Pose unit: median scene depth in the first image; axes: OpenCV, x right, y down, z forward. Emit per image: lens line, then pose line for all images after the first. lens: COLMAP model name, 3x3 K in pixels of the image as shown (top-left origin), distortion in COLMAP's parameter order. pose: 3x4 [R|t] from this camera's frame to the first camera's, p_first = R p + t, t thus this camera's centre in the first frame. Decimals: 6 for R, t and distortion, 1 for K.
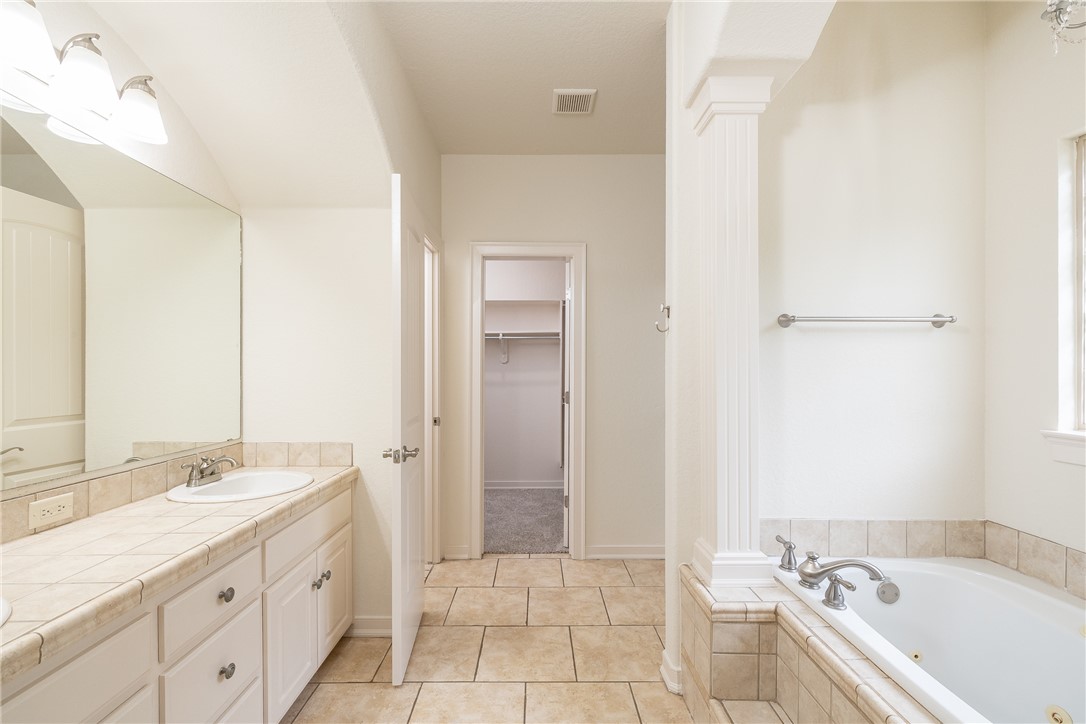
lens RADIAL K [[470.2, 0, 538.4], [0, 470.2, 370.2], [0, 0, 1]] dist [0.001484, 0.000907]
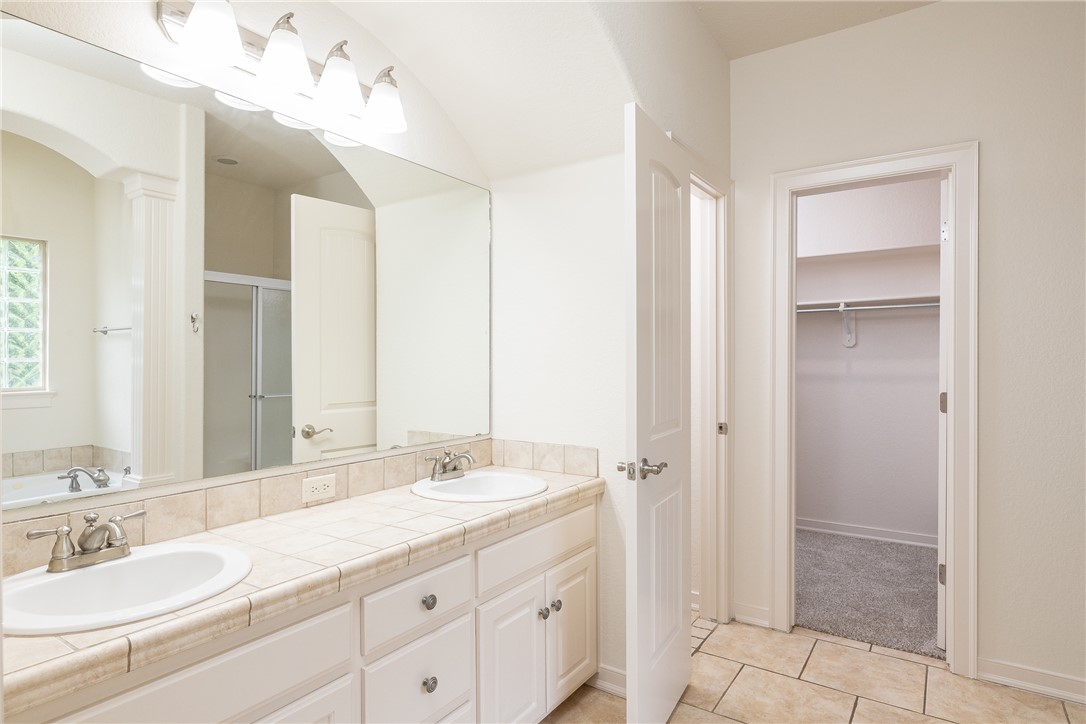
lens RADIAL K [[606.0, 0, 540.7], [0, 606.0, 358.6], [0, 0, 1]] dist [0.004868, -0.000343]
pose [[0.818729, -0.004218, -0.574165, 0.127537], [0.004420, 0.999990, -0.001044, 0.000213], [0.574164, -0.001683, 0.818739, 0.091621]]
